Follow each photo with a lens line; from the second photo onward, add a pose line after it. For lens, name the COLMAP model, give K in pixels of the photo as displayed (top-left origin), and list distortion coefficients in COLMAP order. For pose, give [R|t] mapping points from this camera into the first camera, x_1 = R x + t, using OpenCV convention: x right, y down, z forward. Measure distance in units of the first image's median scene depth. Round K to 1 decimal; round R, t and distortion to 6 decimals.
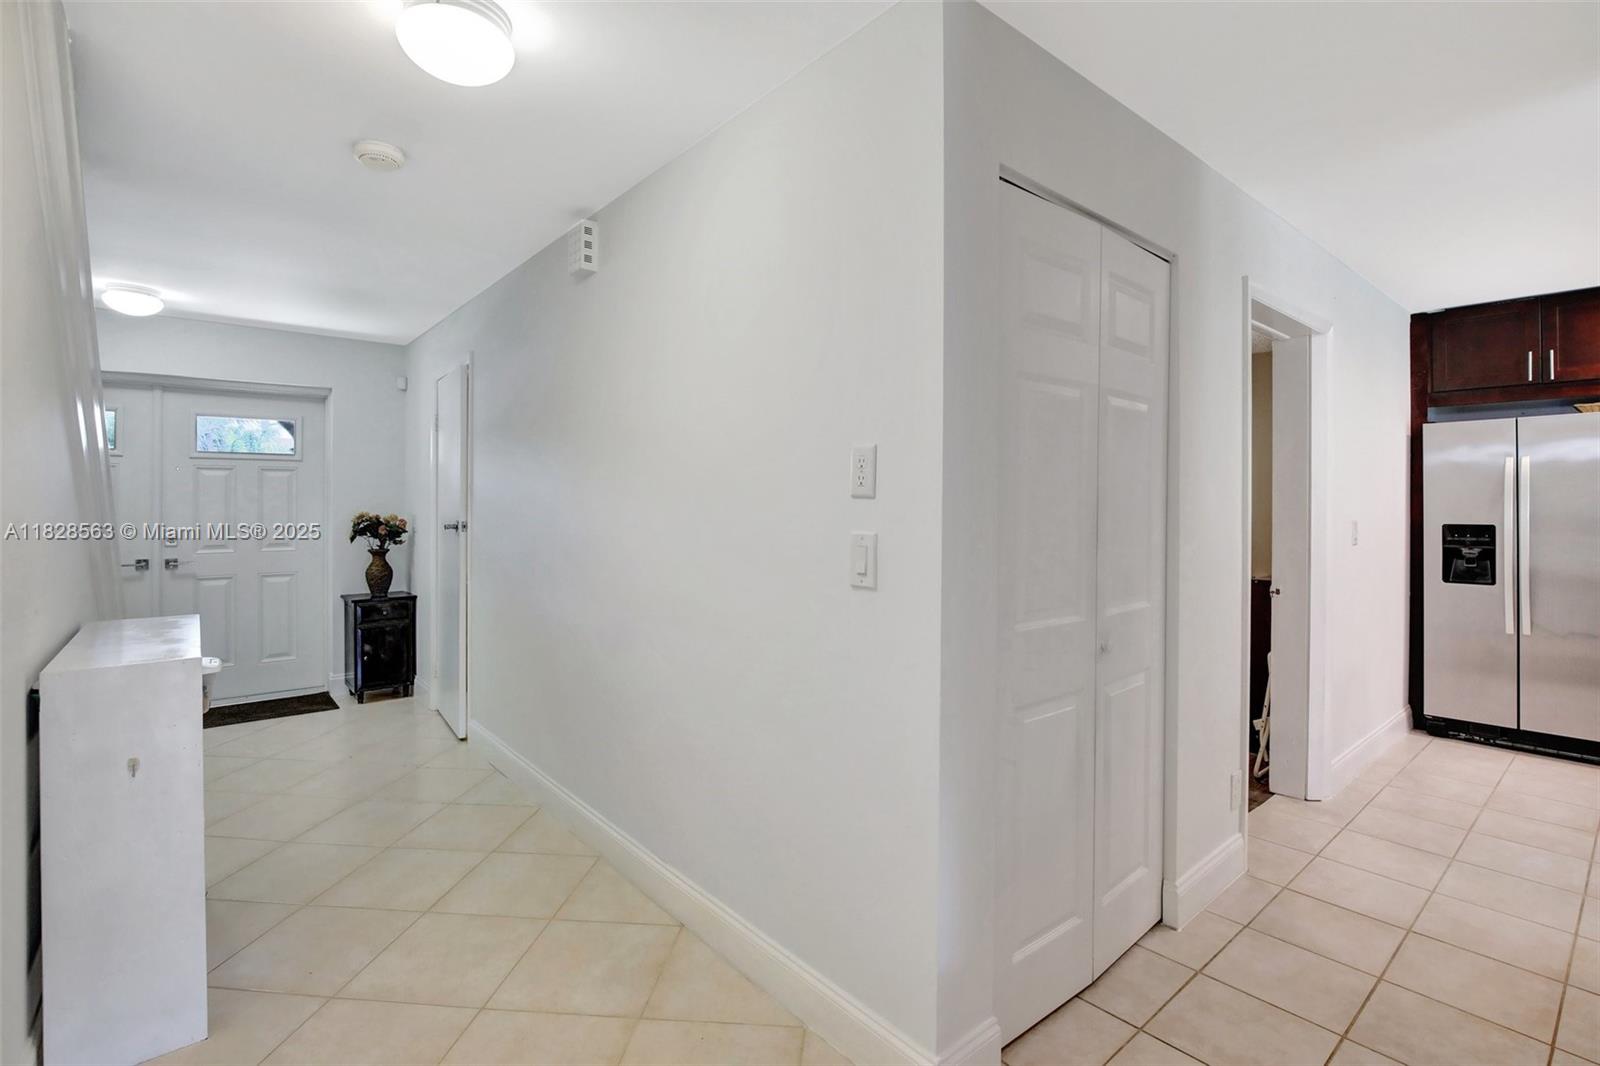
lens RADIAL K [[728.1, 0, 814.5], [0, 728.1, 503.1], [0, 0, 1]] dist [-0.024691, 0.000181]
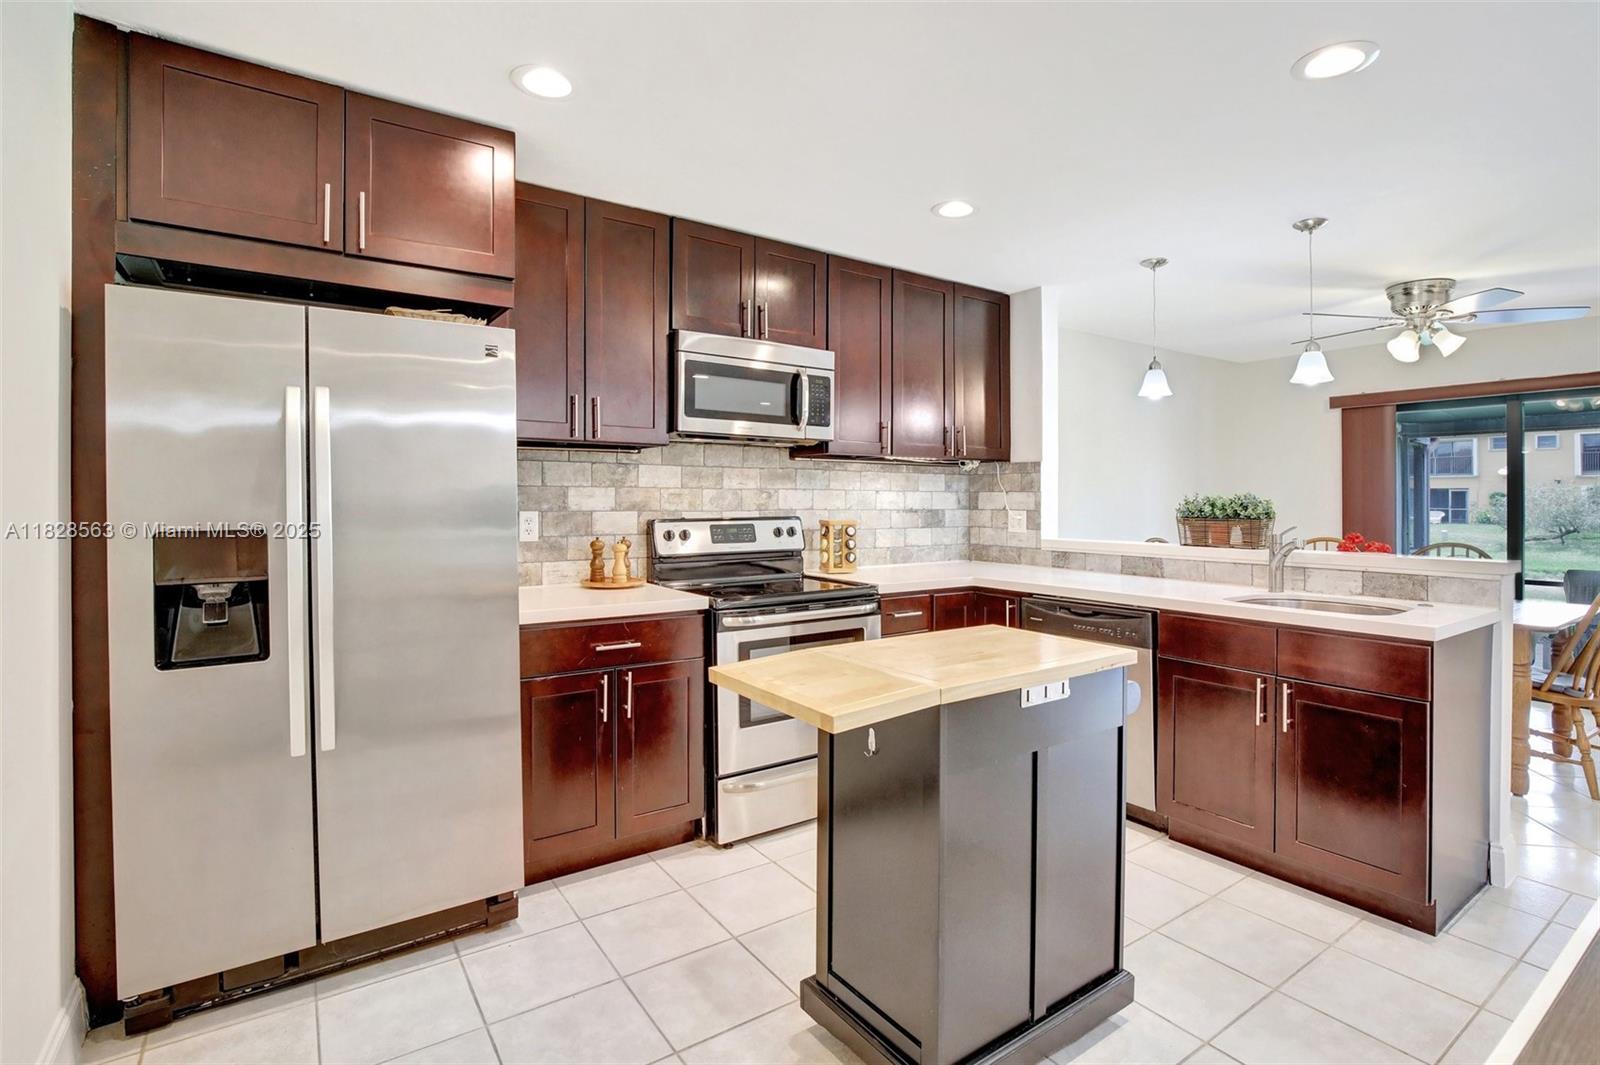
lens RADIAL K [[771.5, 0, 826.2], [0, 771.5, 502.1], [0, 0, 1]] dist [-0.028260, 0.000690]
pose [[0.089515, -0.006021, 0.995967, 0.468706], [-0.003182, 0.999975, 0.006331, 0.008224], [-0.995980, -0.003736, 0.089494, 0.560005]]
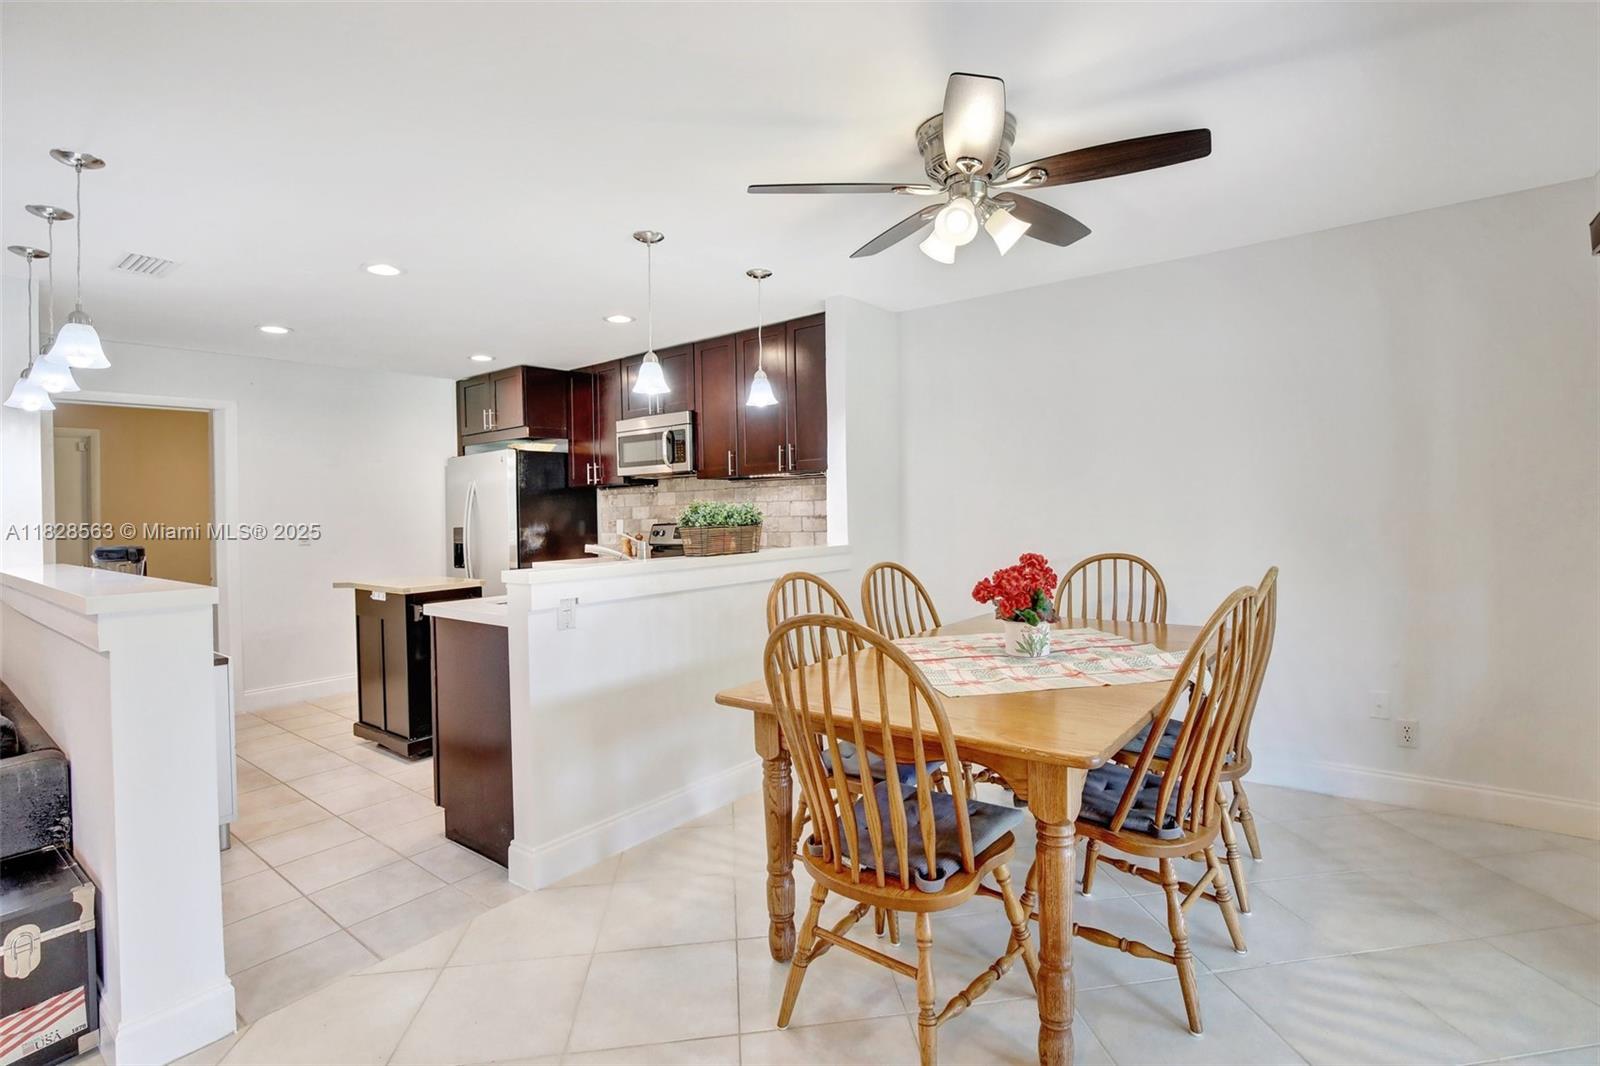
lens RADIAL K [[745.9, 0, 769.6], [0, 745.9, 495.0], [0, 0, 1]] dist [-0.002996, -0.000180]
pose [[0.986865, -0.025676, 0.159491, 1.259558], [0.029454, 0.999338, -0.021367, 0.014504], [-0.158836, 0.025784, 0.986968, -0.600548]]
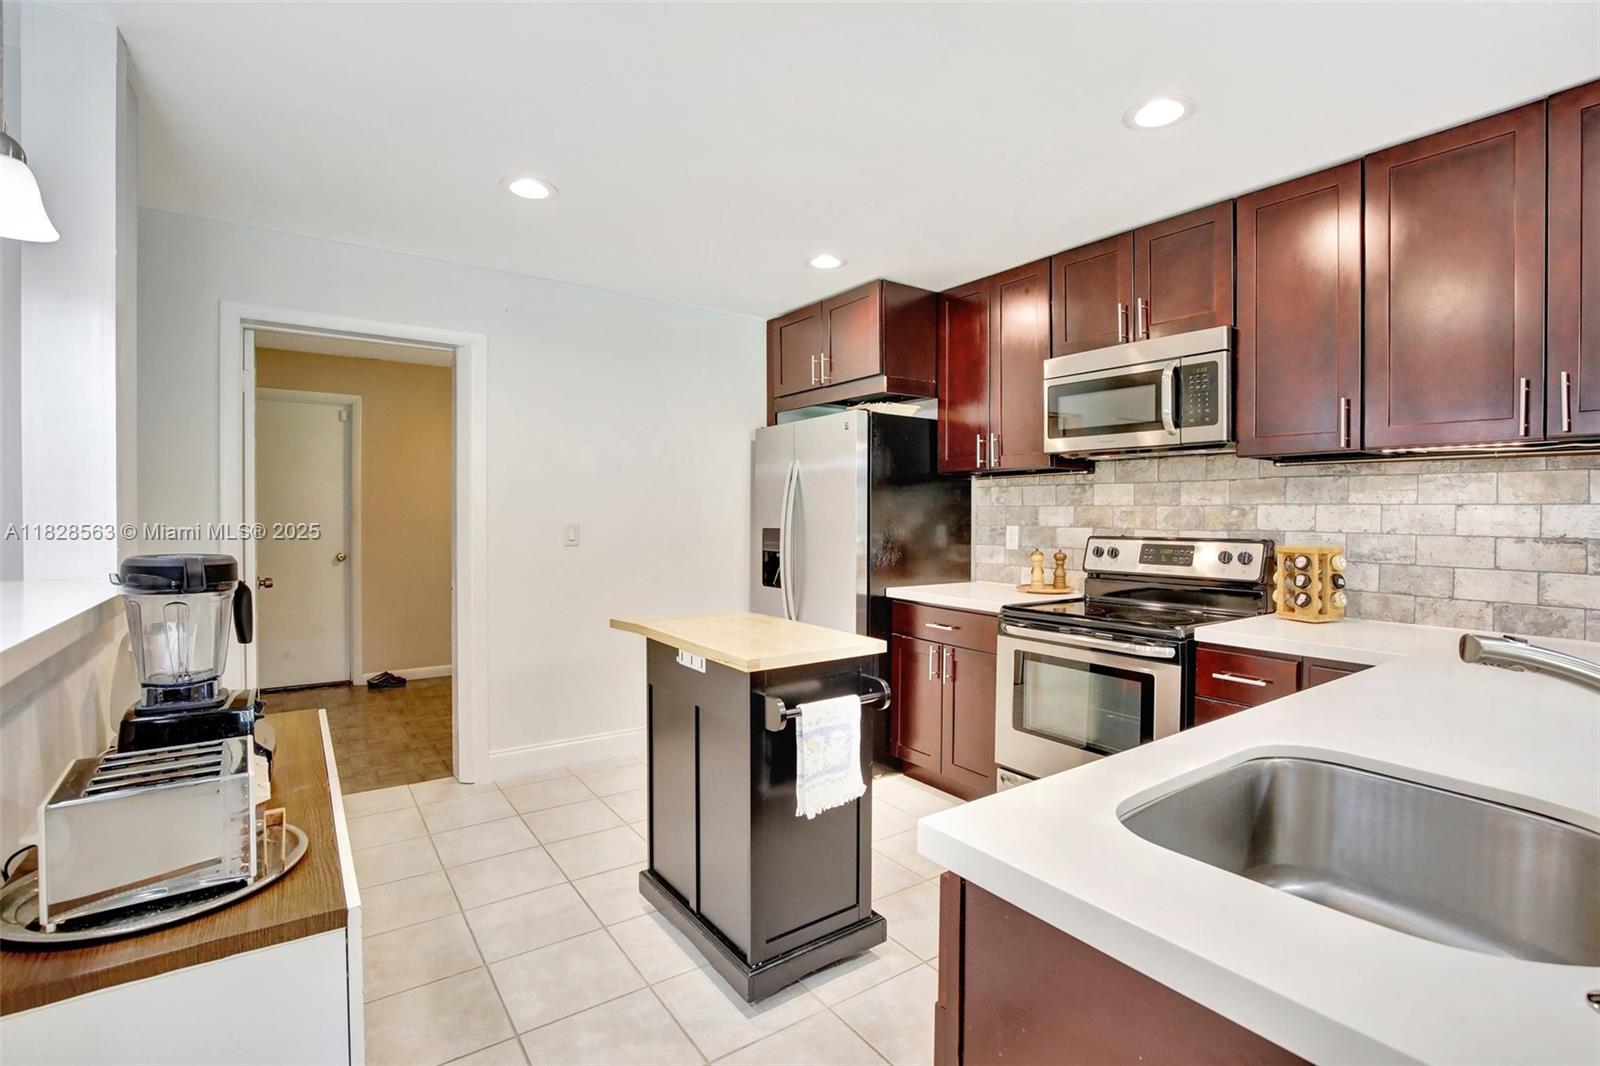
lens RADIAL K [[745.5, 0, 807.1], [0, 745.5, 509.1], [0, 0, 1]] dist [-0.024181, 0.000260]
pose [[0.995330, 0.004153, -0.096442, 1.030893], [-0.004933, 0.999957, -0.007843, 0.010610], [0.096405, 0.008282, 0.995308, -0.044579]]
